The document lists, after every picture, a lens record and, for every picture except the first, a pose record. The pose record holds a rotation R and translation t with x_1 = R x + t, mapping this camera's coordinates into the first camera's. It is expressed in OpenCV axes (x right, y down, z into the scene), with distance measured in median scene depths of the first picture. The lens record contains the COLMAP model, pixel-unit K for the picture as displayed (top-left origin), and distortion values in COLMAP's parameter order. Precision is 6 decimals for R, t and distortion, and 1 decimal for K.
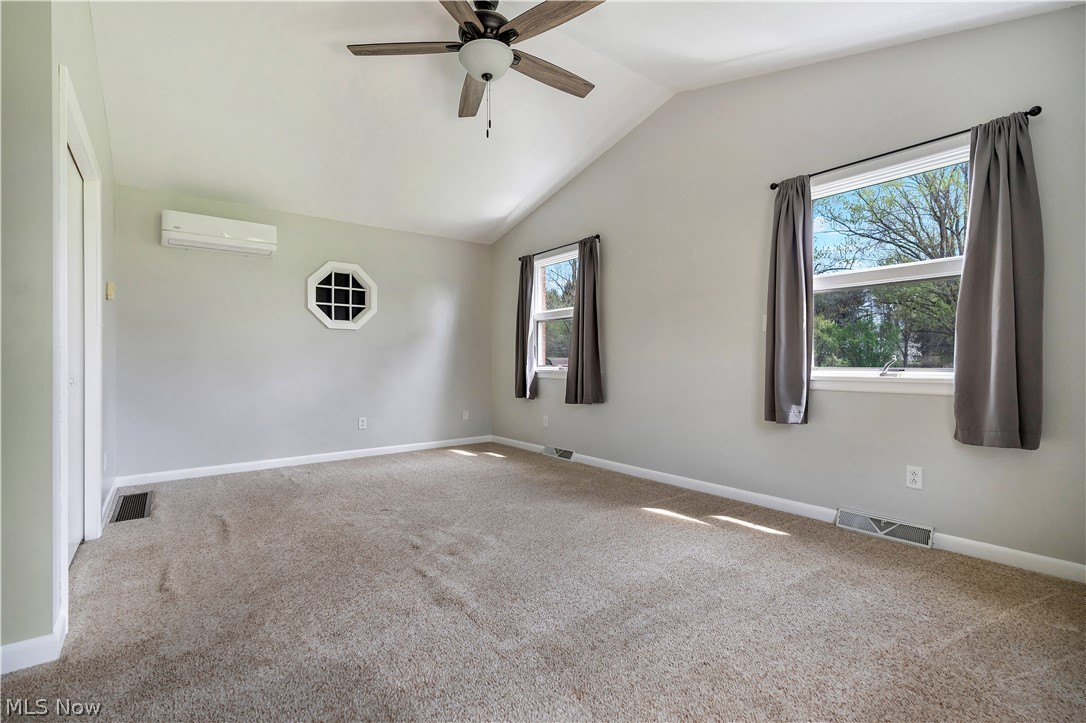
lens RADIAL K [[489.0, 0, 543.0], [0, 489.0, 361.5], [0, 0, 1]] dist [-0.001005, 0.000124]
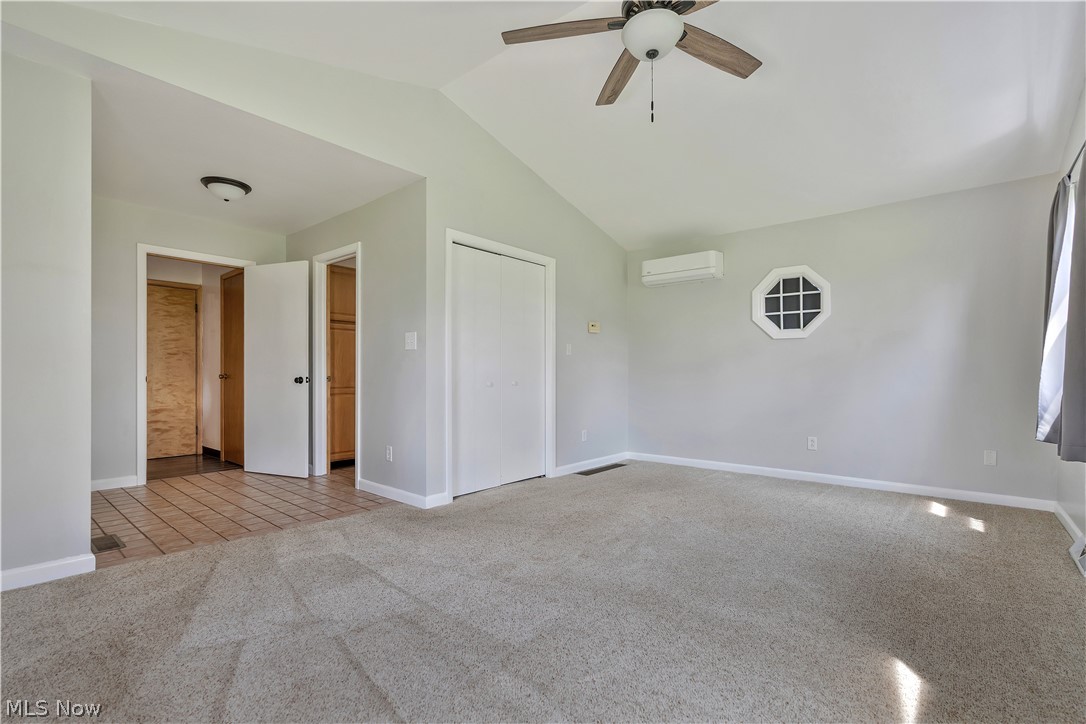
lens RADIAL K [[497.8, 0, 543.0], [0, 497.8, 362.0], [0, 0, 1]] dist [-0.004570, -0.000622]
pose [[0.209874, -0.020102, -0.977522, 0.421337], [-0.006420, 0.999739, -0.021937, 0.002715], [0.977707, 0.010880, 0.209690, 0.347483]]
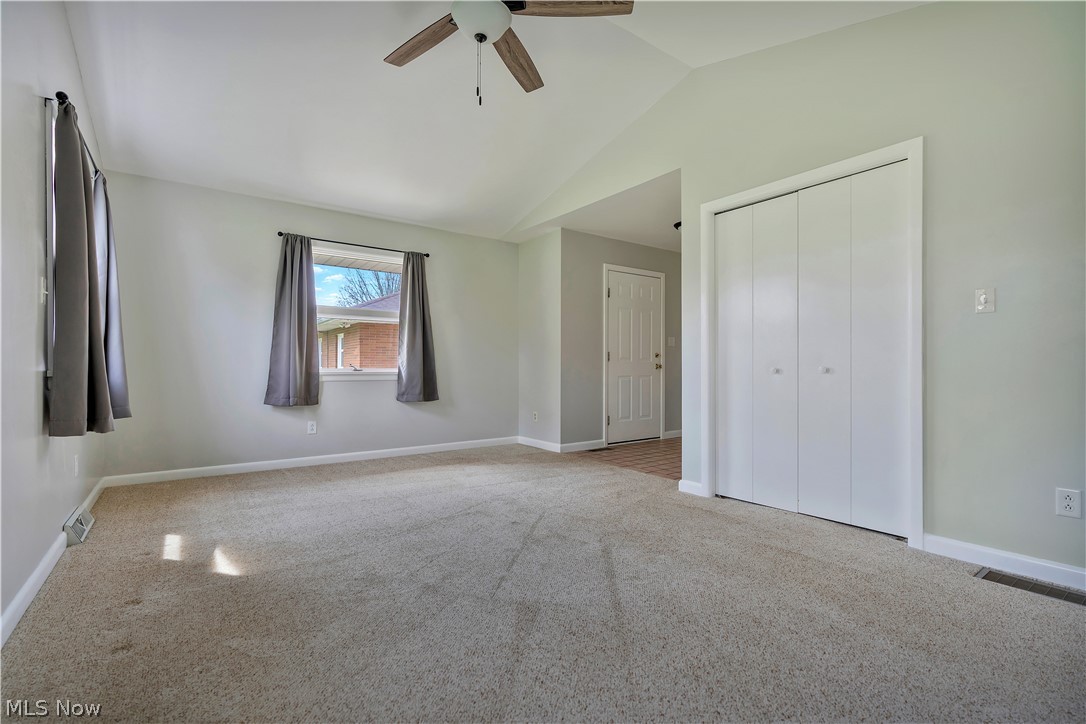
lens RADIAL K [[497.8, 0, 543.0], [0, 497.8, 362.0], [0, 0, 1]] dist [-0.004570, -0.000622]
pose [[-0.999490, 0.003847, 0.031698, -0.146423], [0.003627, 0.999969, -0.006988, 0.014020], [-0.031724, -0.006869, -0.999473, 1.088429]]
